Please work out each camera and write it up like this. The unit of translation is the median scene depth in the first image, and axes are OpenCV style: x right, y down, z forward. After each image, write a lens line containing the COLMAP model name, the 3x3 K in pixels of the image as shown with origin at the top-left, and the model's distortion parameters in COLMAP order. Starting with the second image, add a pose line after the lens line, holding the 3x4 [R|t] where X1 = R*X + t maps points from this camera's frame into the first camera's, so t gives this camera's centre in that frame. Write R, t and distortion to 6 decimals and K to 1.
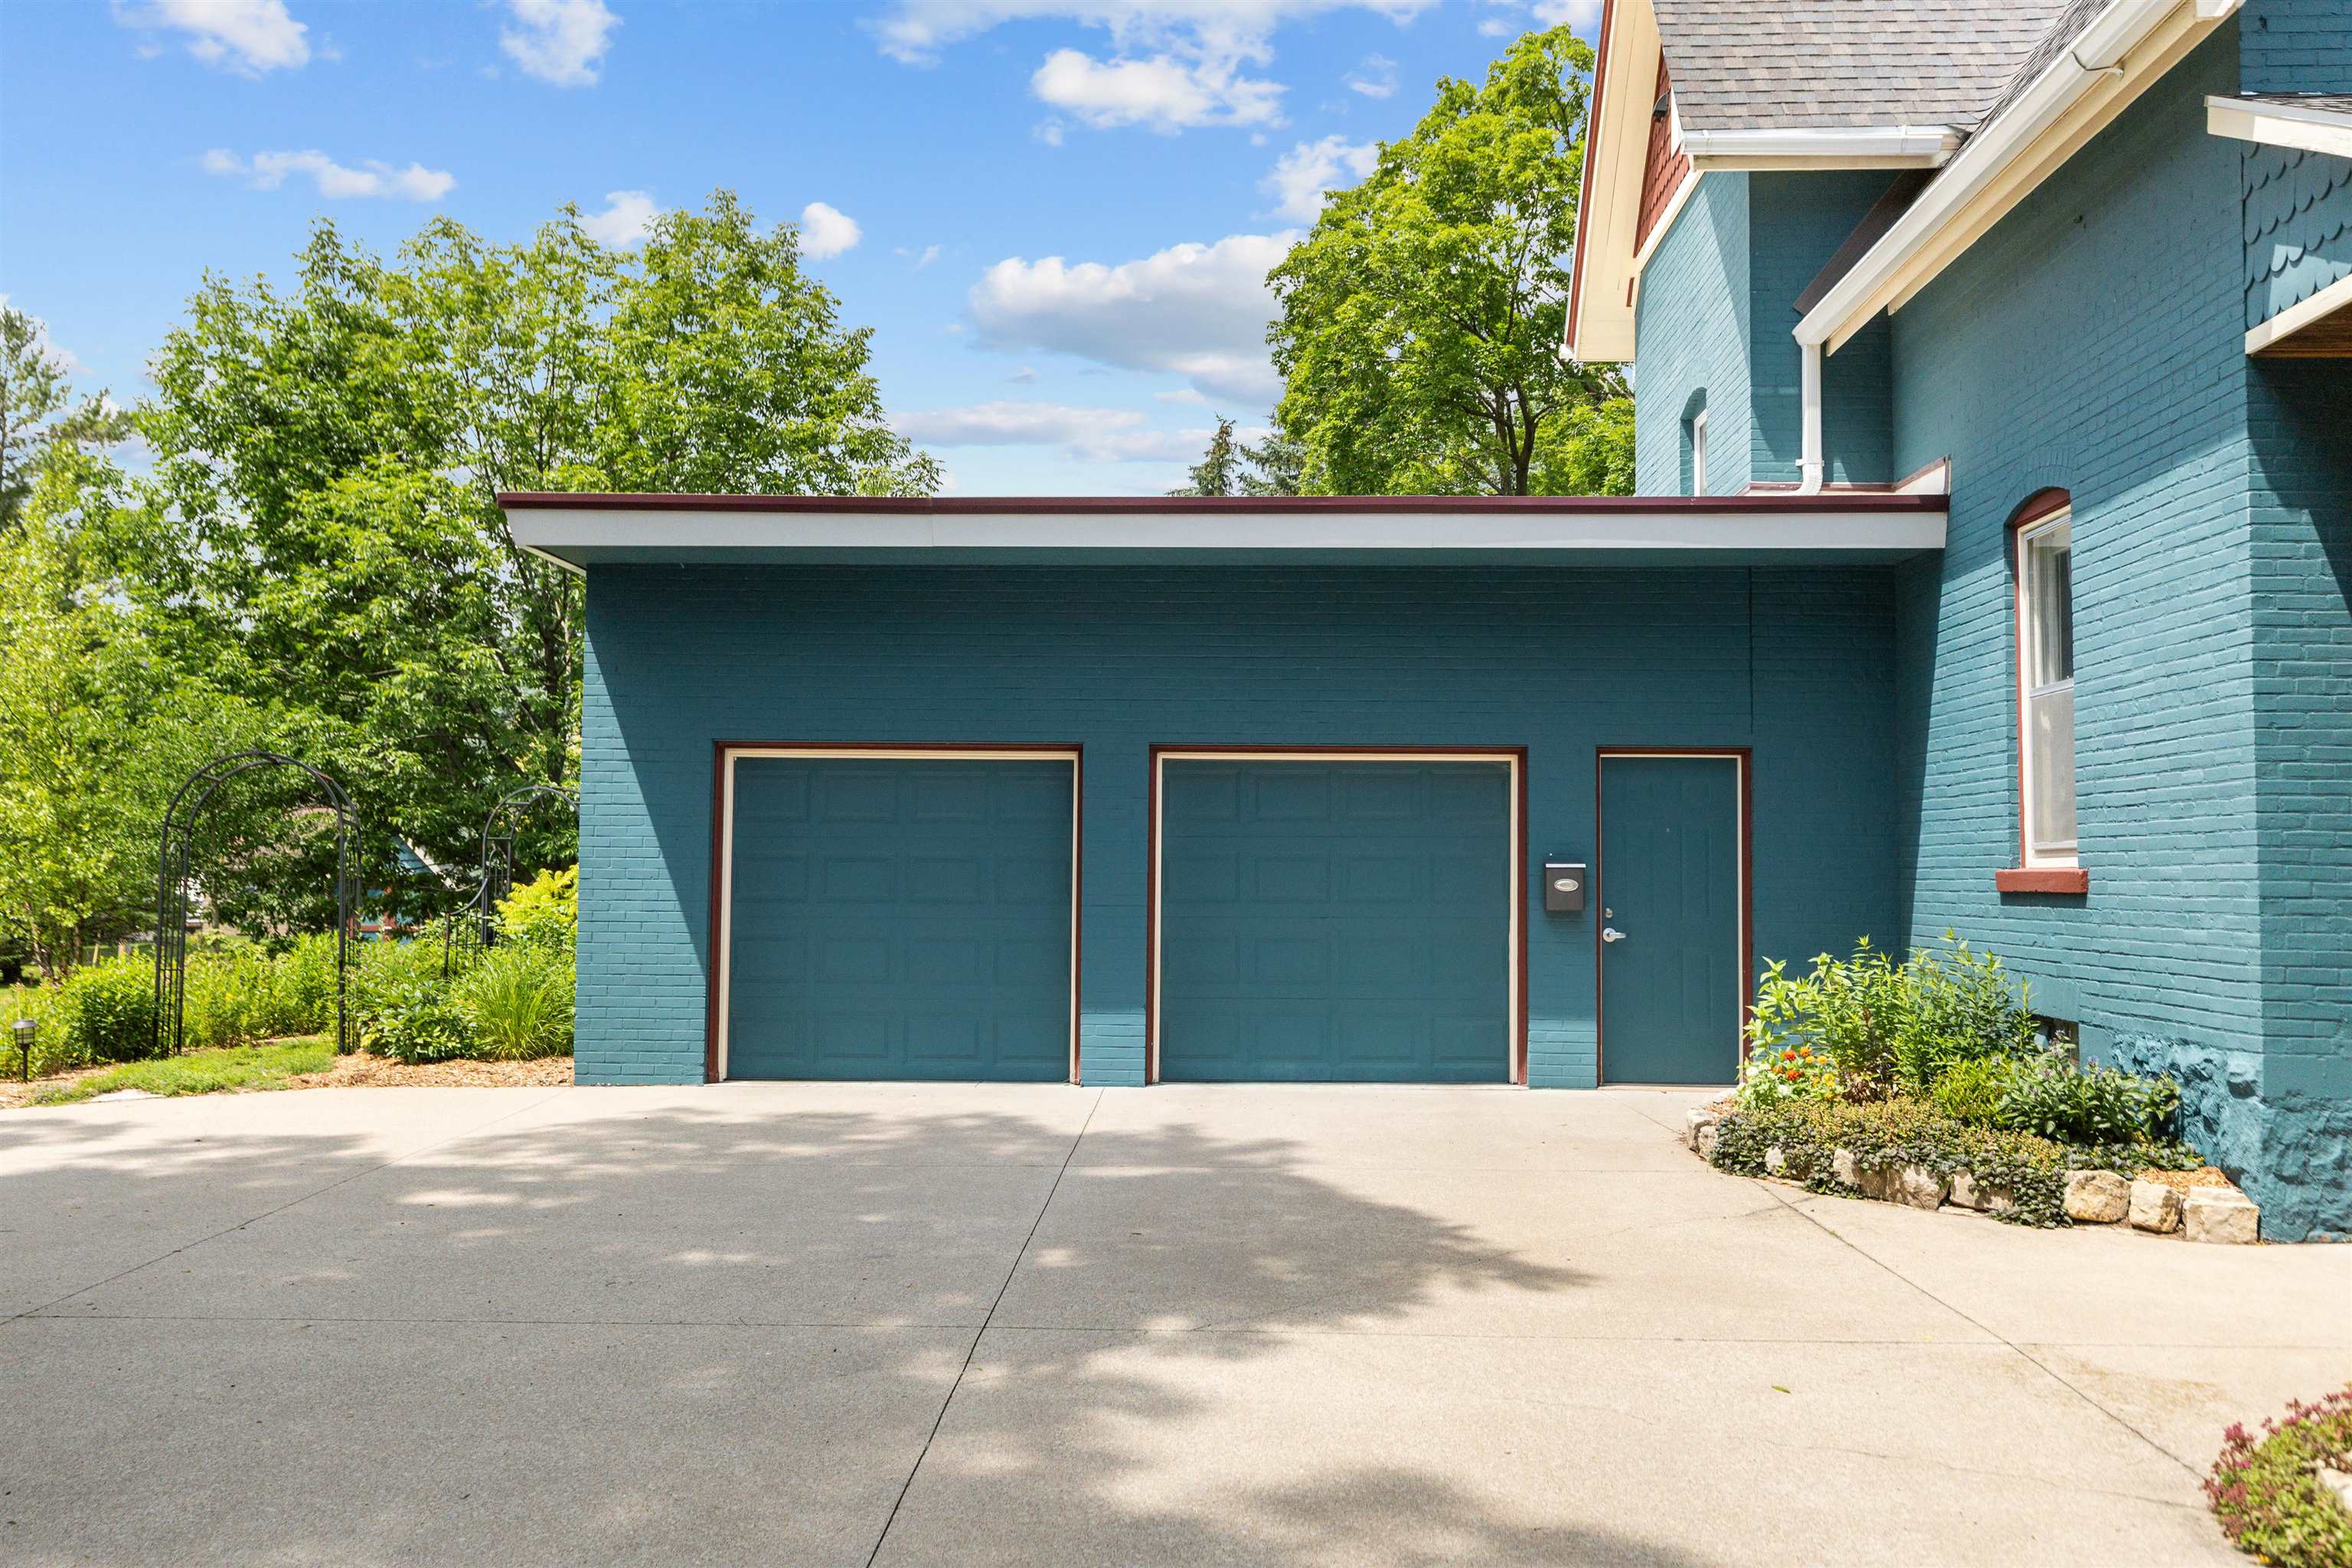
lens RADIAL K [[1928.5, 0, 1176.0], [0, 1928.5, 784.0], [0, 0, 1]] dist [0.007639, -0.000061]
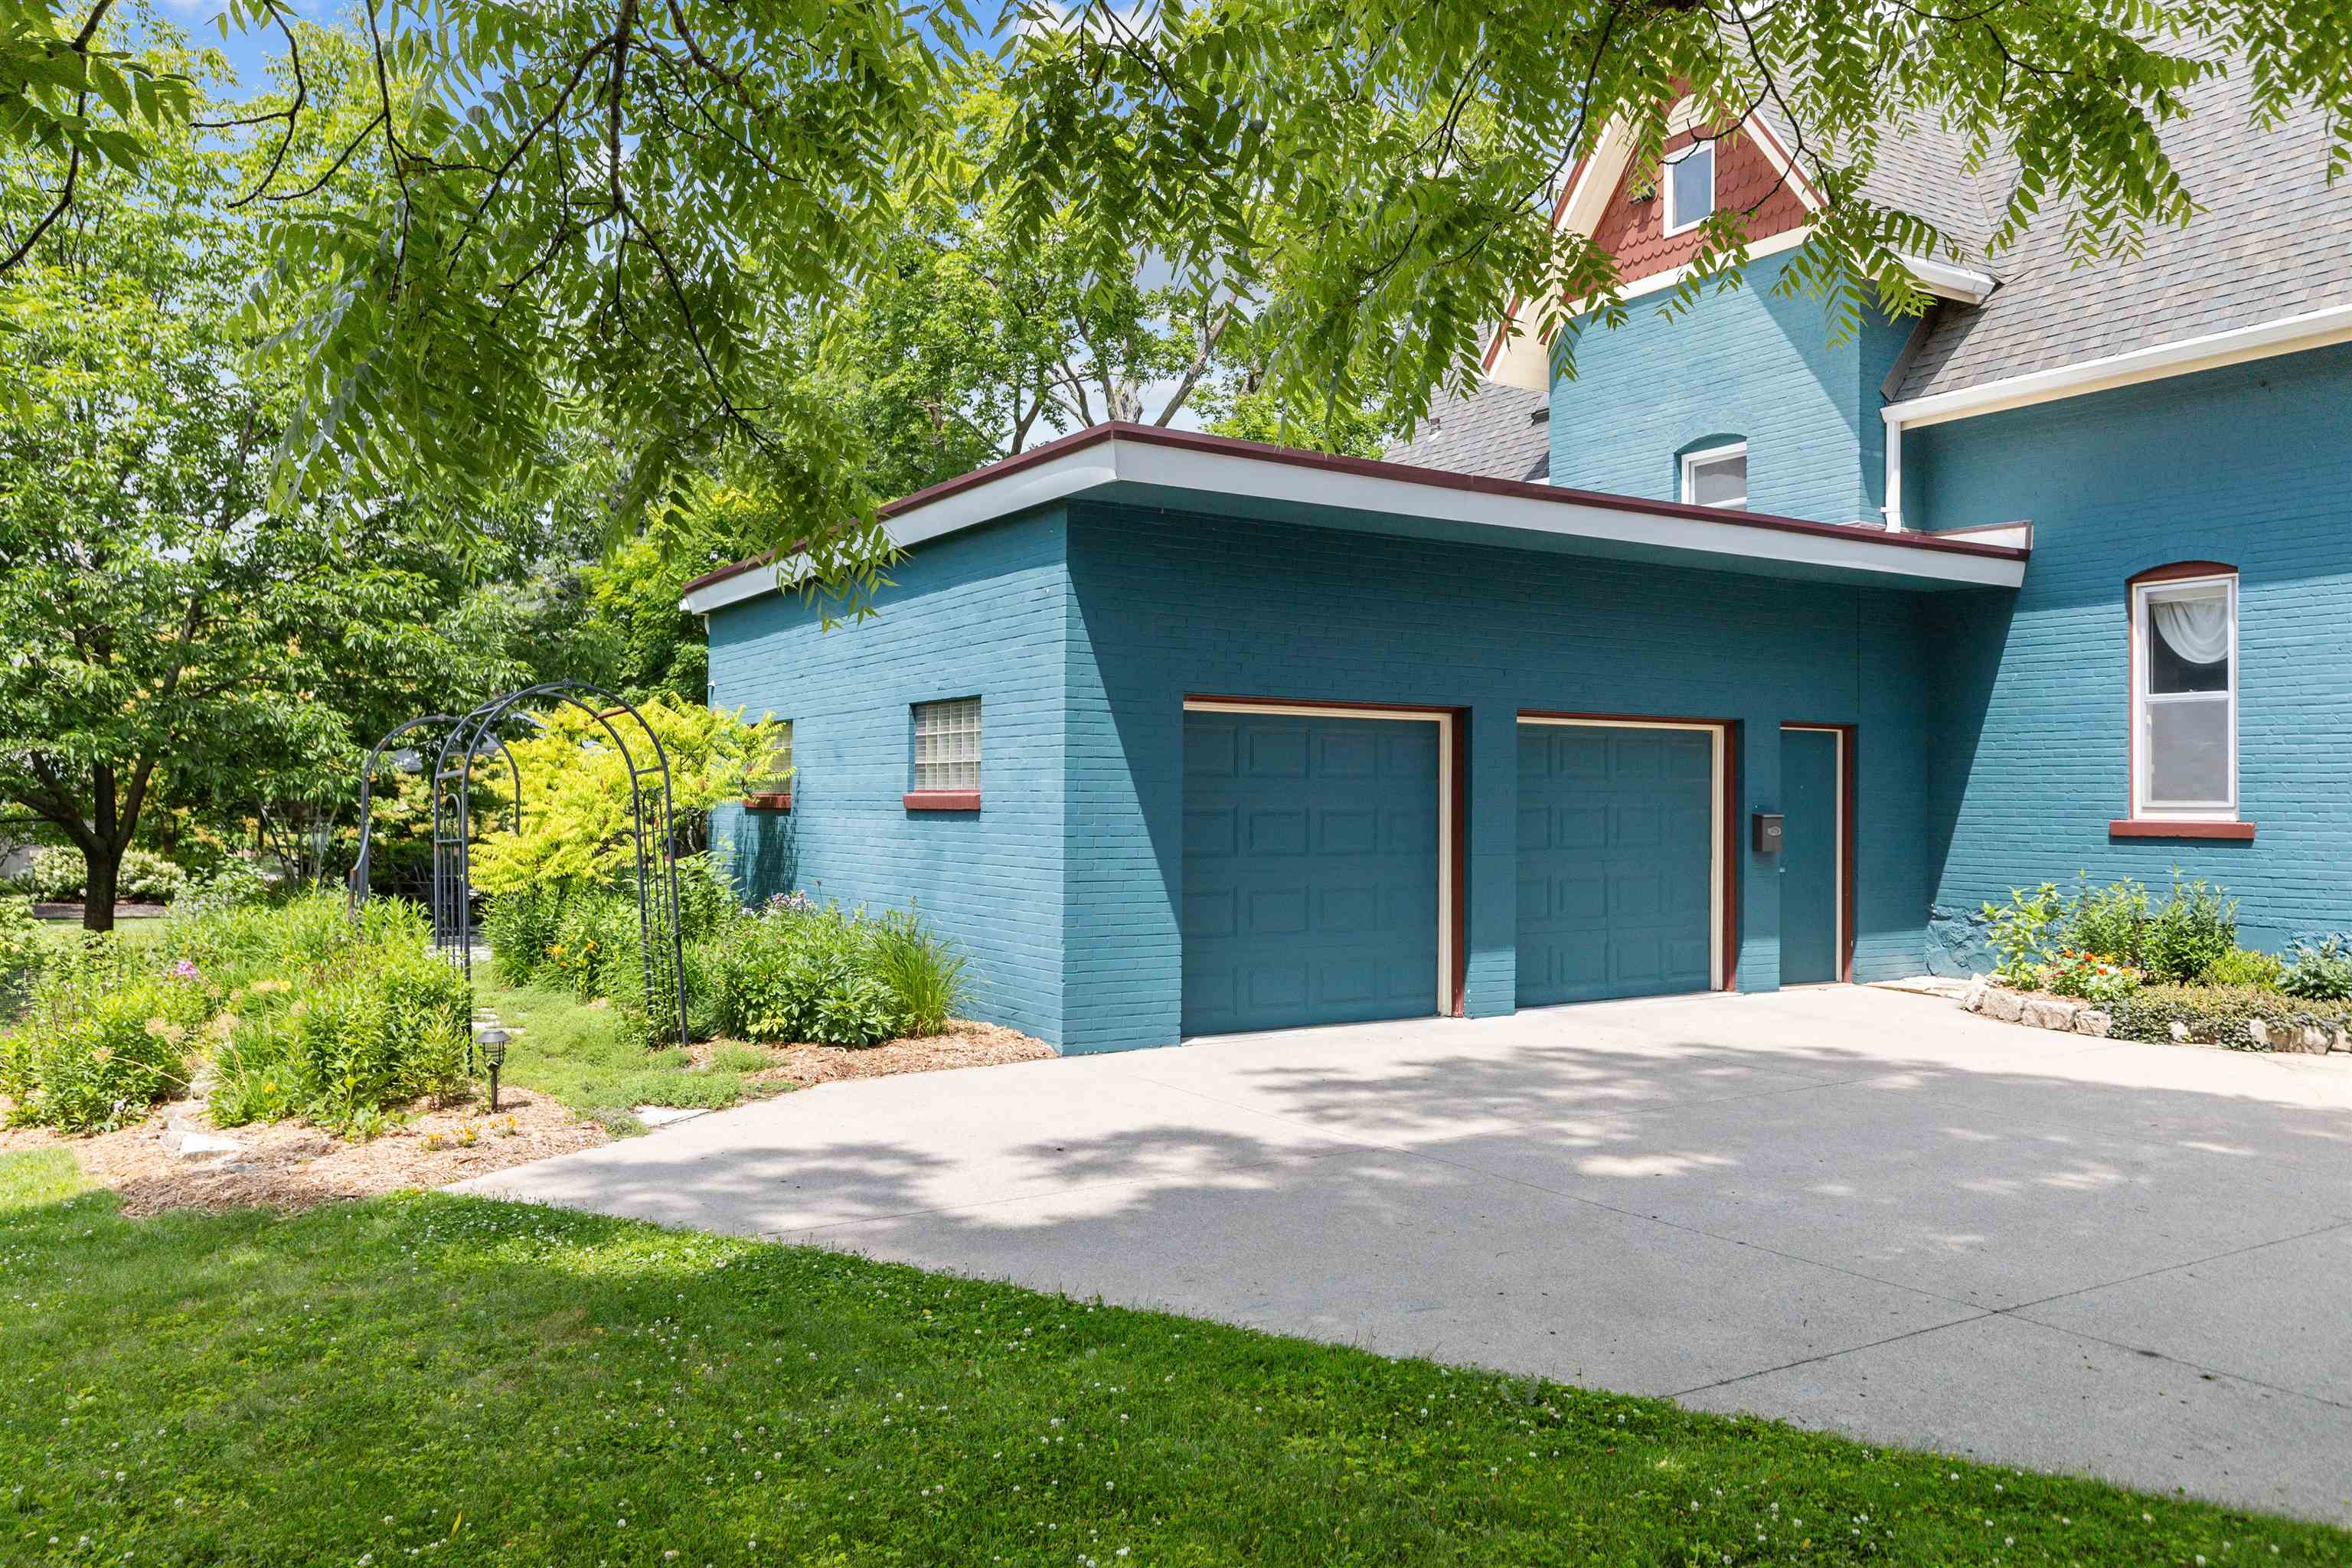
lens RADIAL K [[1742.9, 0, 1175.7], [0, 1742.9, 821.5], [0, 0, 1]] dist [0.003585, 0.003645]
pose [[0.822395, -0.008902, 0.568847, -0.711152], [-0.027173, 0.998122, 0.054905, -0.005921], [-0.568267, -0.060611, 0.820609, 0.264792]]
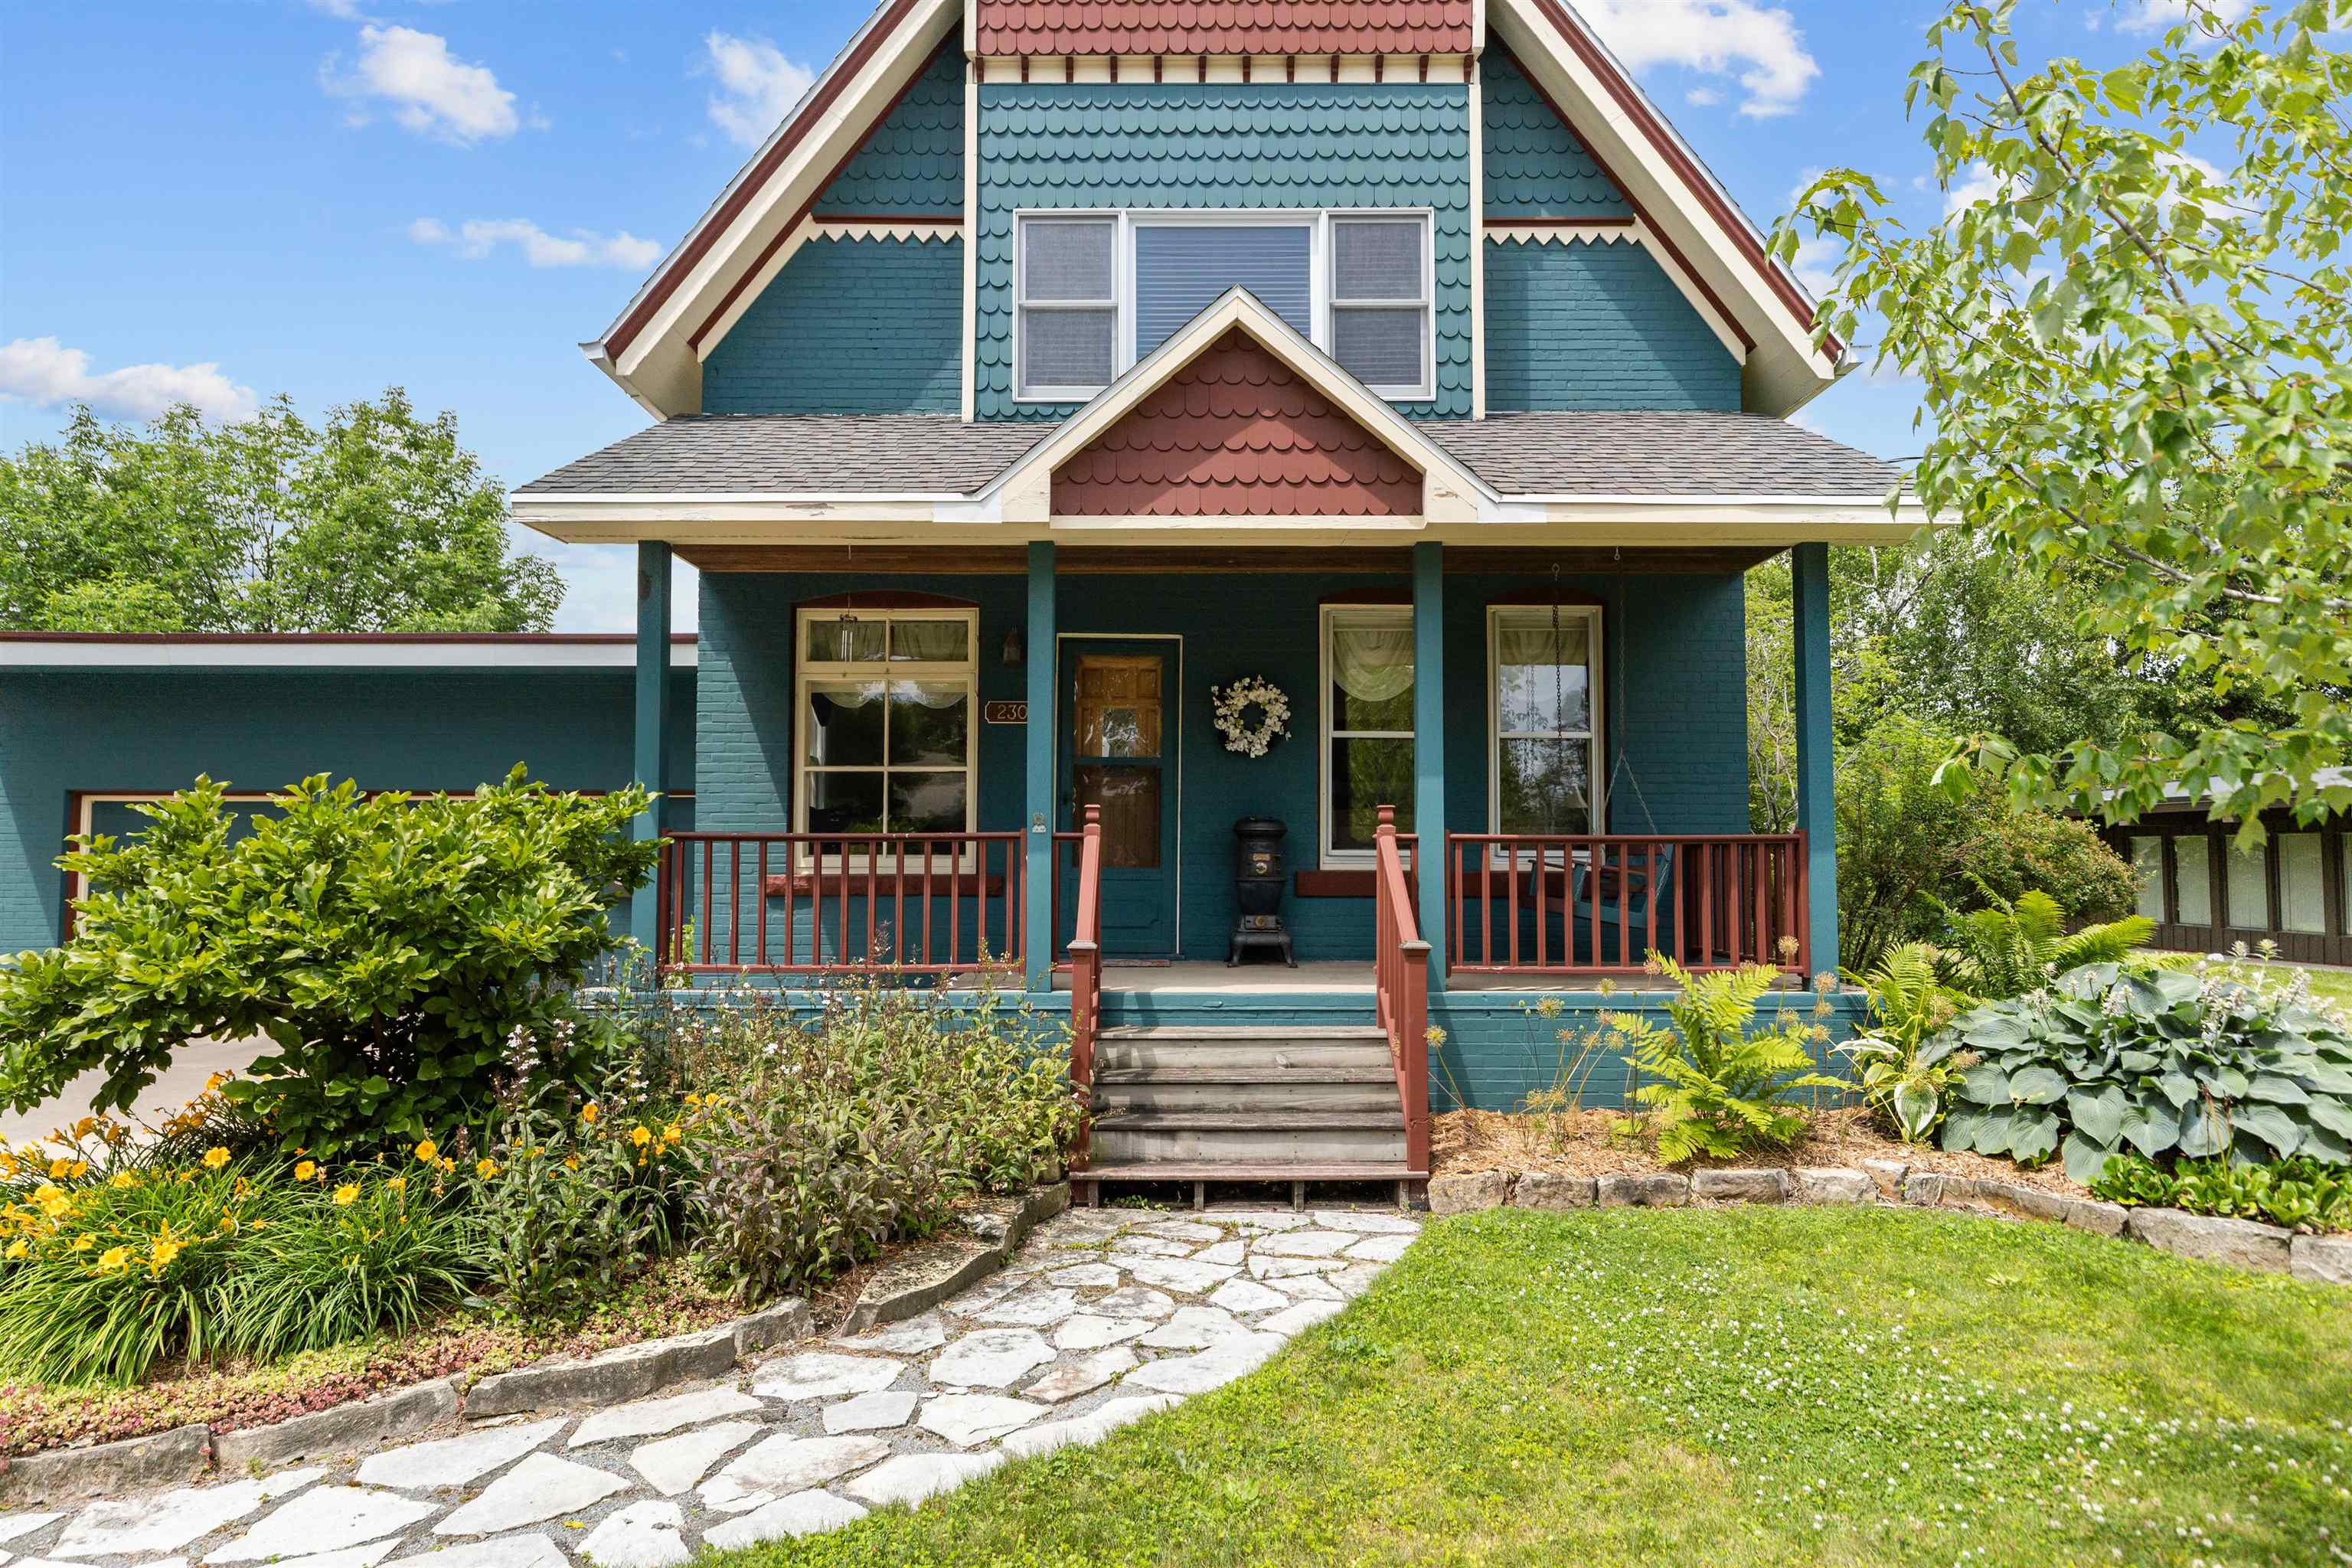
lens RADIAL K [[1380.7, 0, 1173.7], [0, 1380.7, 796.5], [0, 0, 1]] dist [0.002564, -0.002986]
pose [[0.998030, -0.006017, 0.062443, 0.541121], [0.005416, 0.999937, 0.009789, -0.021206], [-0.062498, -0.009431, 0.998001, -0.116441]]
